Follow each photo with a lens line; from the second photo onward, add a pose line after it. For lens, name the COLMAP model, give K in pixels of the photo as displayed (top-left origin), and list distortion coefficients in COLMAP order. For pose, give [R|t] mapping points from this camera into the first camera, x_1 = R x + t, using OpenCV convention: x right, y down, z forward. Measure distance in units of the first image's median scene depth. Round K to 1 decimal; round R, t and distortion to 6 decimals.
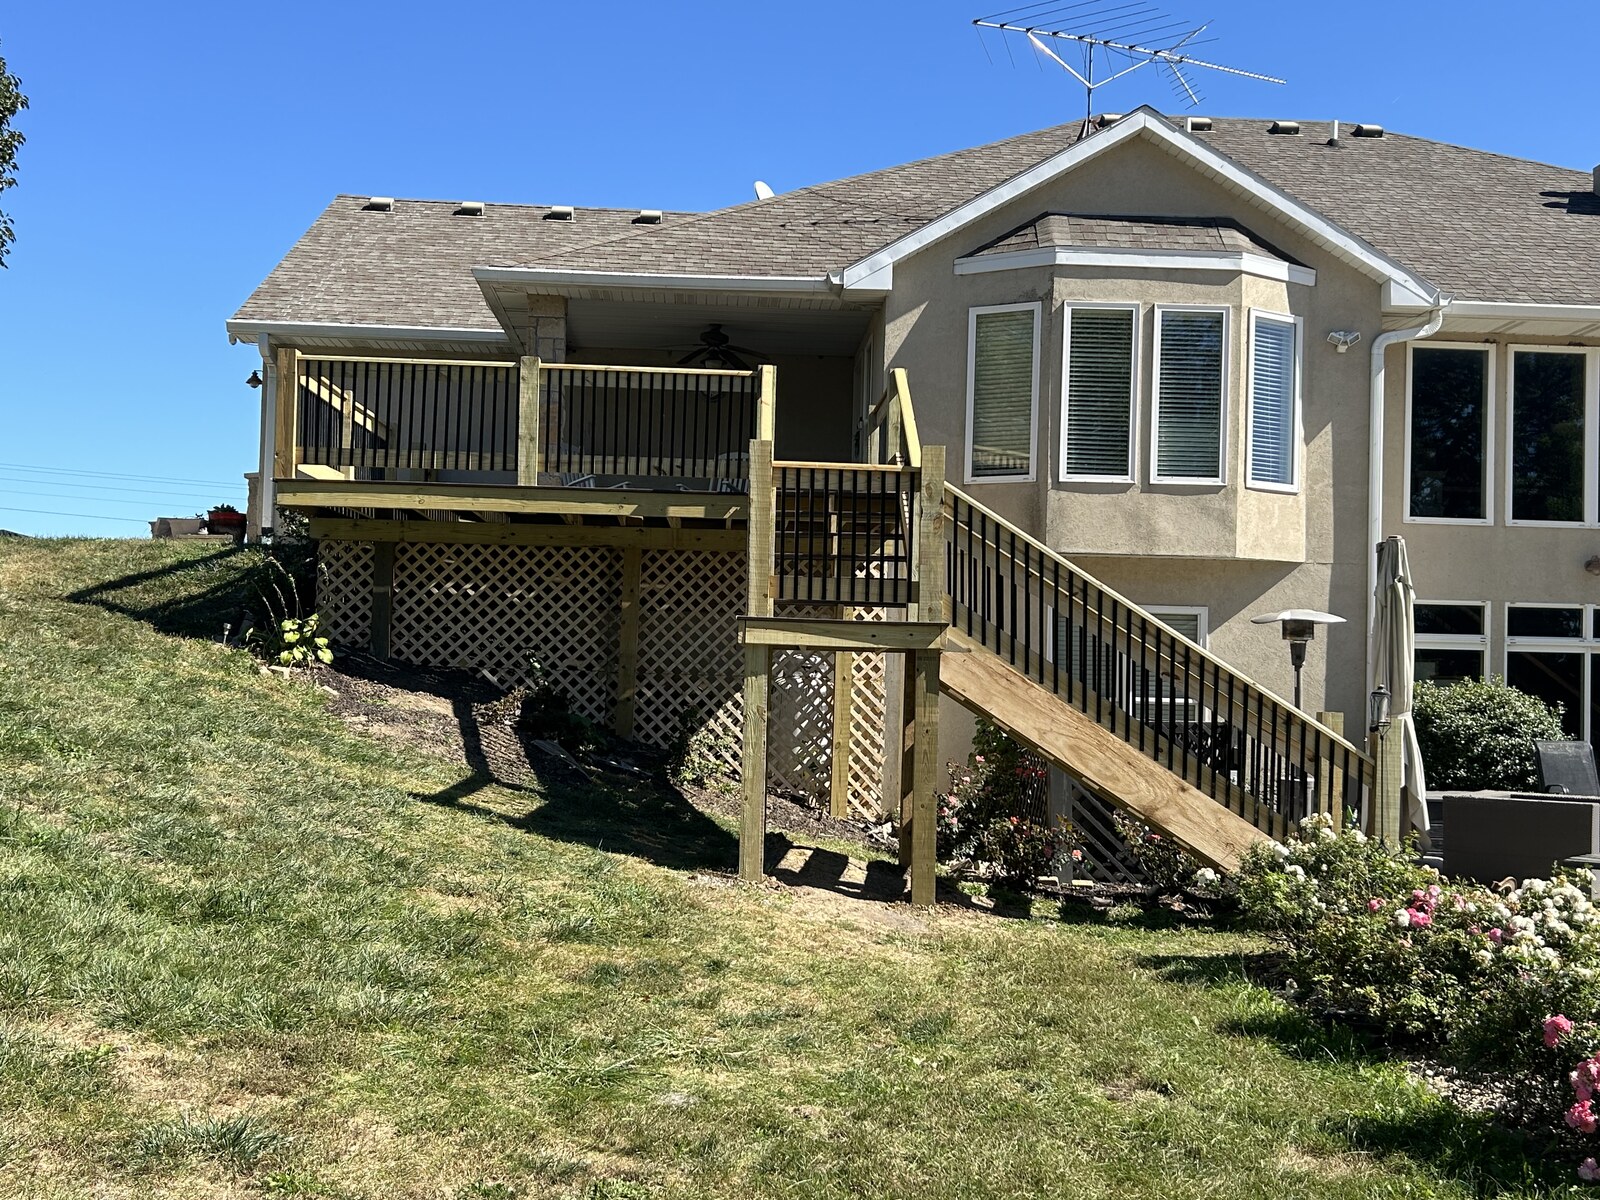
lens RADIAL K [[1531.7, 0, 800.0], [0, 1531.7, 600.0], [0, 0, 1]] dist [0.131945, -0.211056]
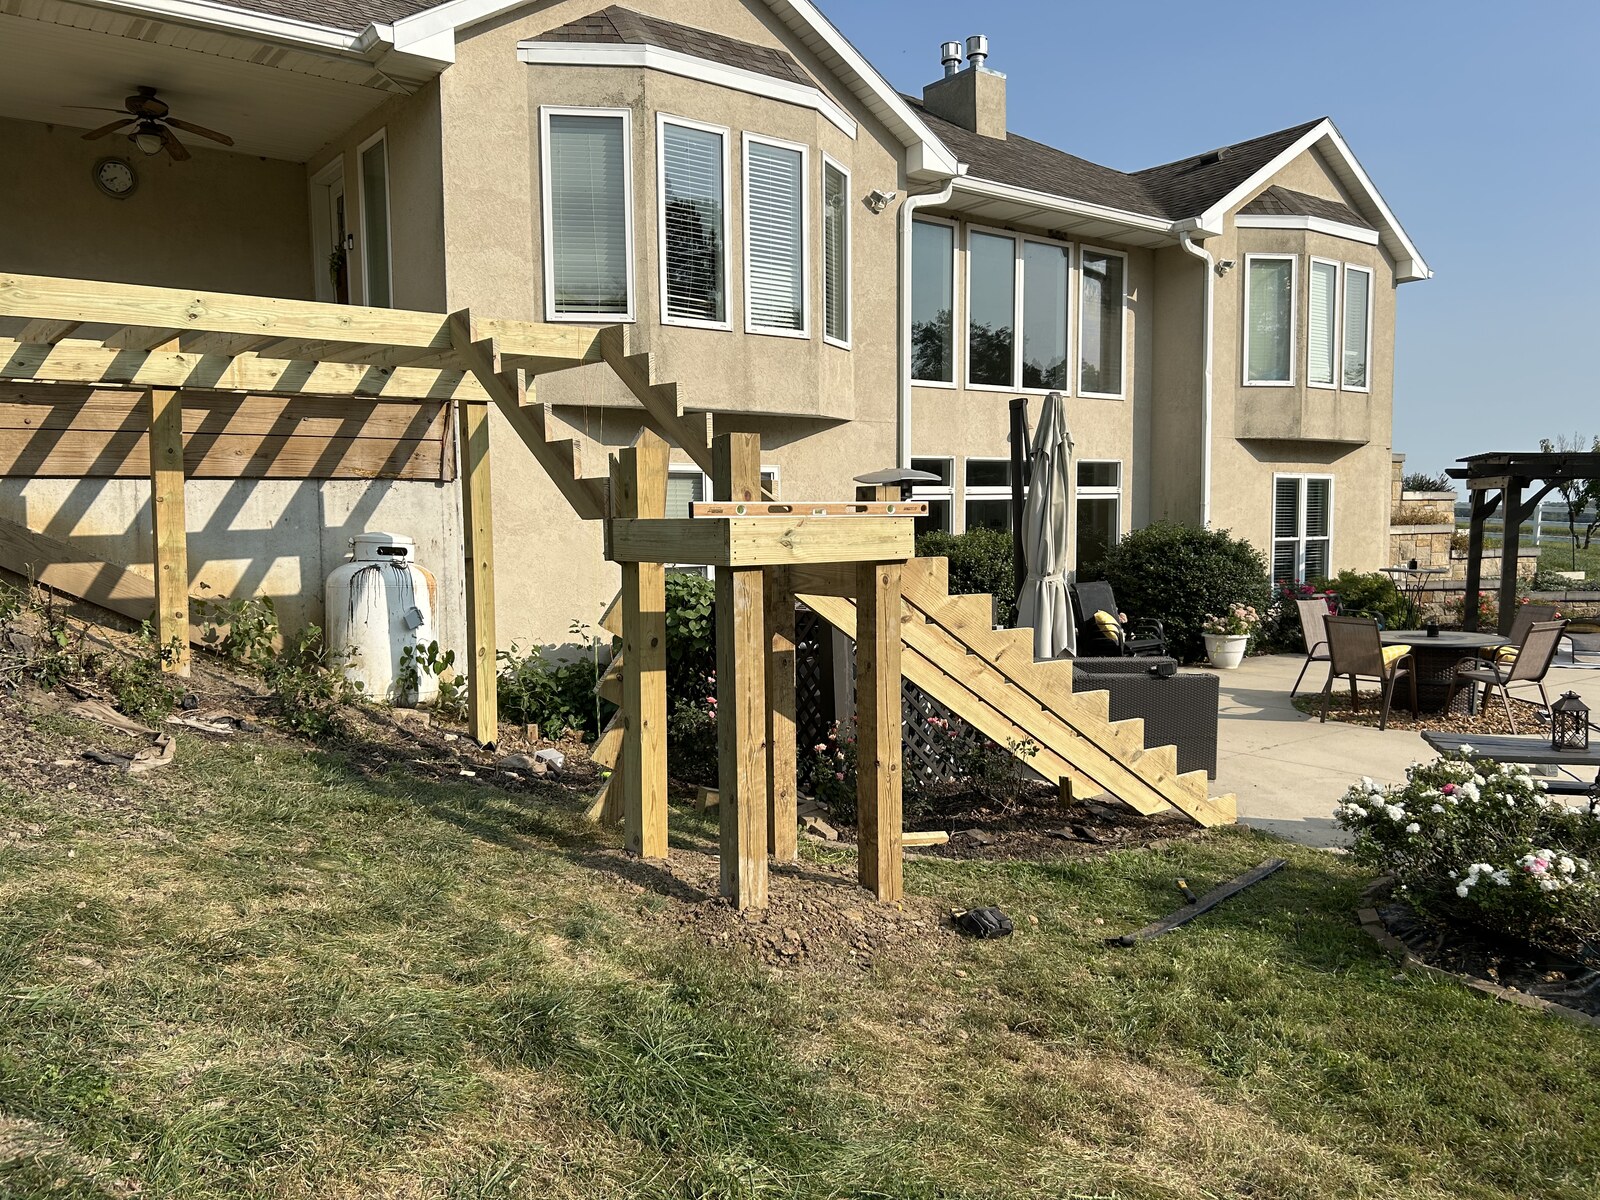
lens RADIAL K [[1281.2, 0, 829.5], [0, 1281.2, 599.8], [0, 0, 1]] dist [0.005297, 0.007491]
pose [[0.820759, -0.070944, 0.566853, -0.195476], [0.010751, 0.994001, 0.108837, 0.000546], [-0.571174, -0.083234, 0.816598, 0.374942]]
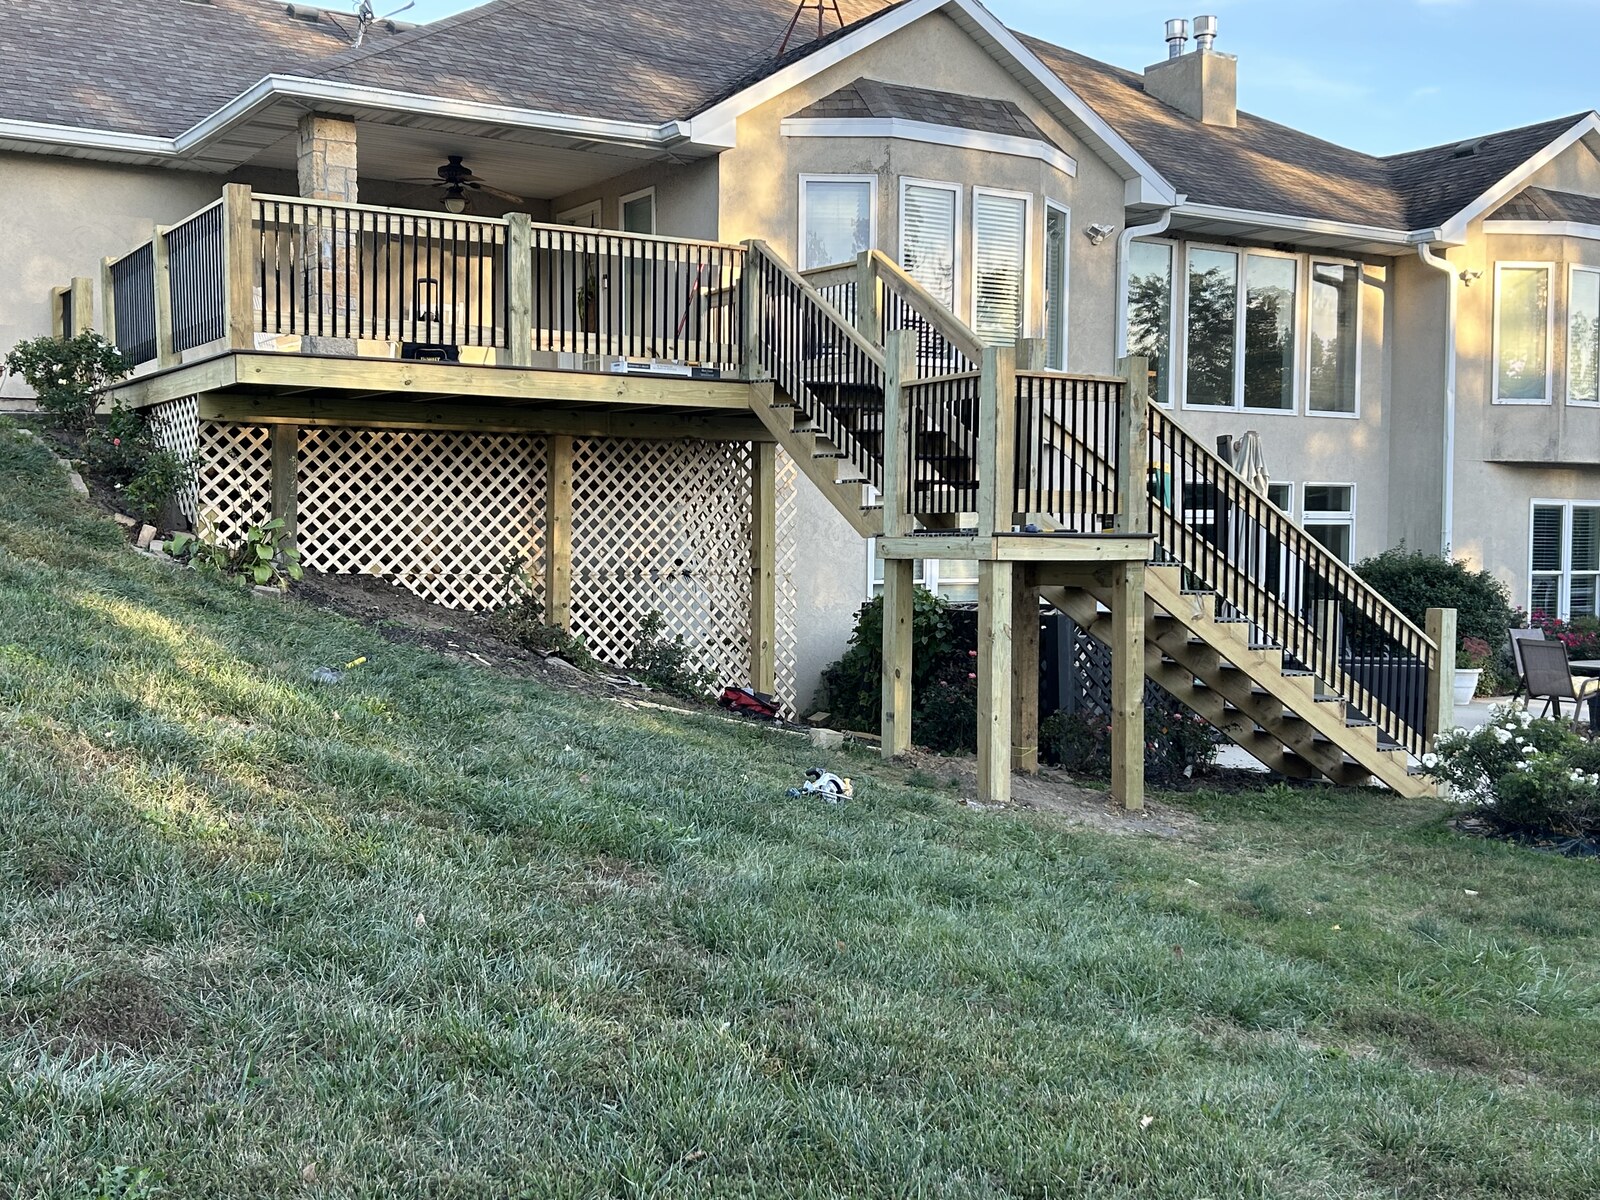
lens RADIAL K [[1831.8, 0, 800.0], [0, 1831.8, 600.0], [0, 0, 1]] dist [0.006657, -0.013656]
pose [[0.878355, -0.036645, 0.476603, -0.489790], [-0.000540, 0.996980, 0.077651, -0.020308], [-0.478009, -0.068463, 0.875683, 0.009099]]
